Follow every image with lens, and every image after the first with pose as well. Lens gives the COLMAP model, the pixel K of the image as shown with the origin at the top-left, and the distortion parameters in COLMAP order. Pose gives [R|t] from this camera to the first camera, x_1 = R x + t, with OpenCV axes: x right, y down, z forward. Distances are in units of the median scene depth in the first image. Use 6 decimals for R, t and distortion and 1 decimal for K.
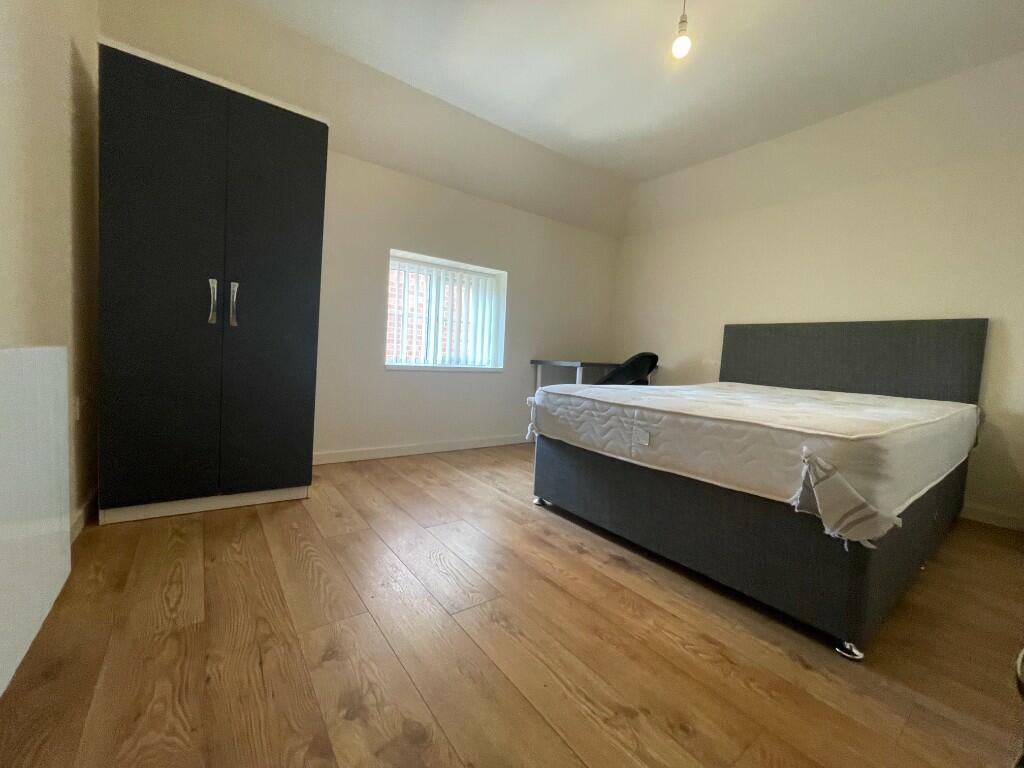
lens RADIAL K [[415.2, 0, 510.3], [0, 415.2, 381.0], [0, 0, 1]] dist [0.001284, -0.000855]
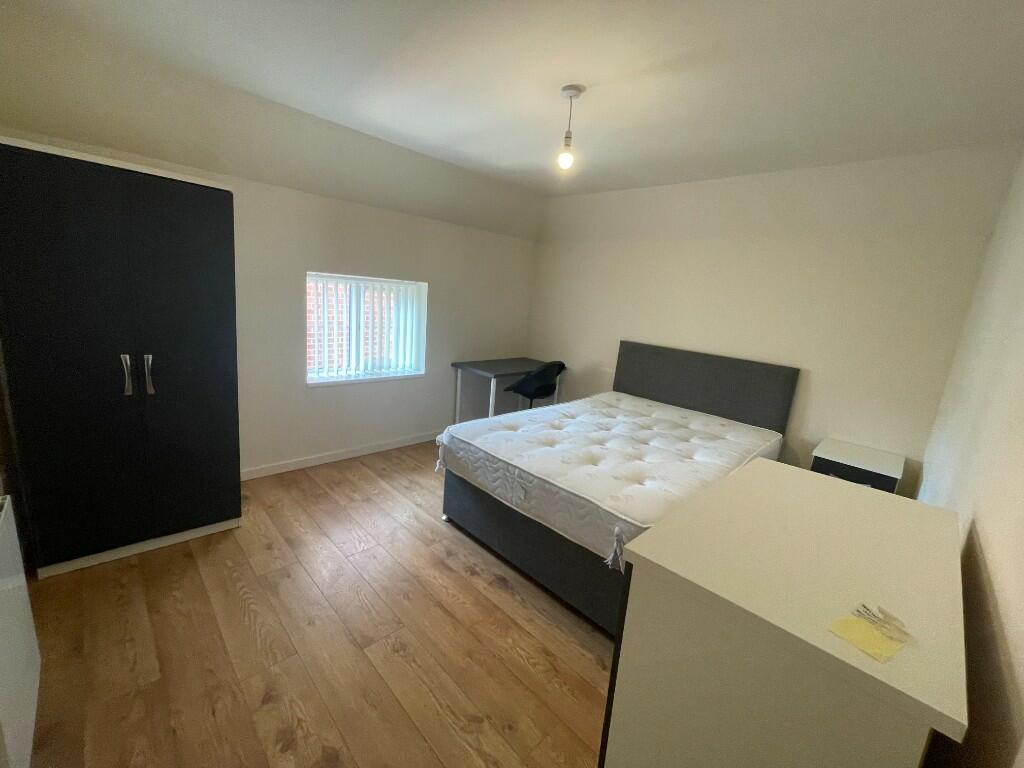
lens RADIAL K [[415.2, 0, 509.3], [0, 415.2, 382.6], [0, 0, 1]] dist [0.001284, -0.000855]
pose [[0.989866, 0.001808, 0.141996, 0.100407], [-0.024077, 0.987578, 0.155273, -0.379393], [-0.139951, -0.157118, 0.977613, -0.181462]]
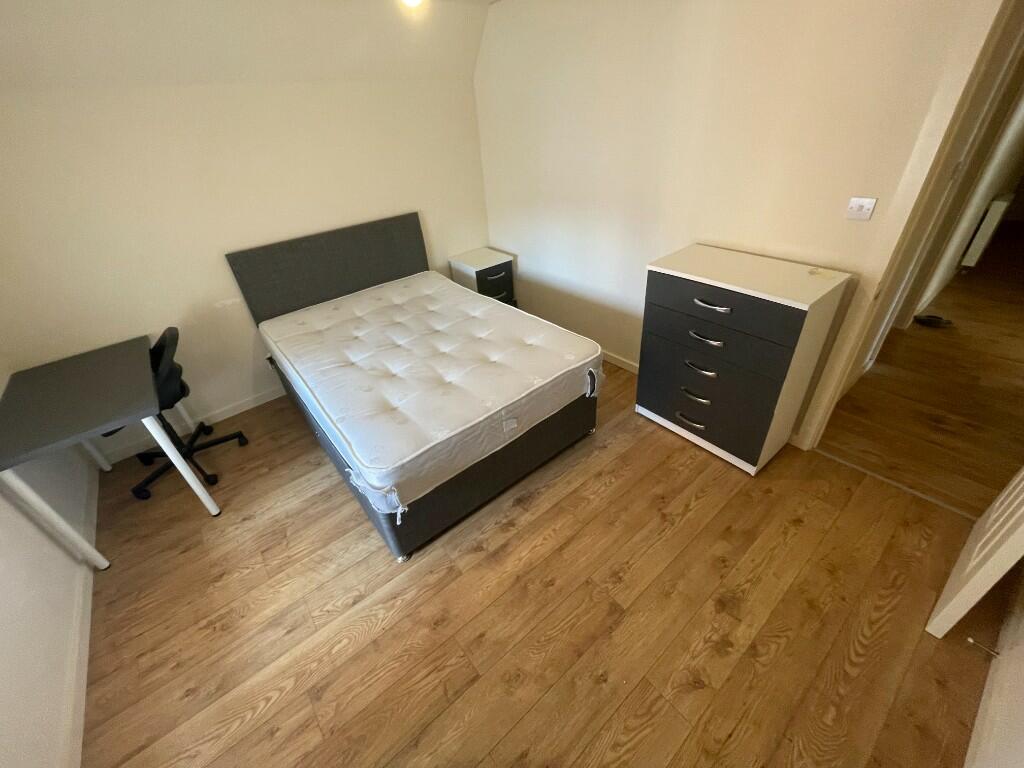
lens RADIAL K [[415.2, 0, 515.5], [0, 415.2, 378.5], [0, 0, 1]] dist [0.001284, -0.000855]
pose [[-0.051652, -0.588658, 0.806730, -0.586290], [0.130180, 0.796947, 0.589854, -0.683010], [-0.990144, 0.135487, 0.035467, 0.897366]]
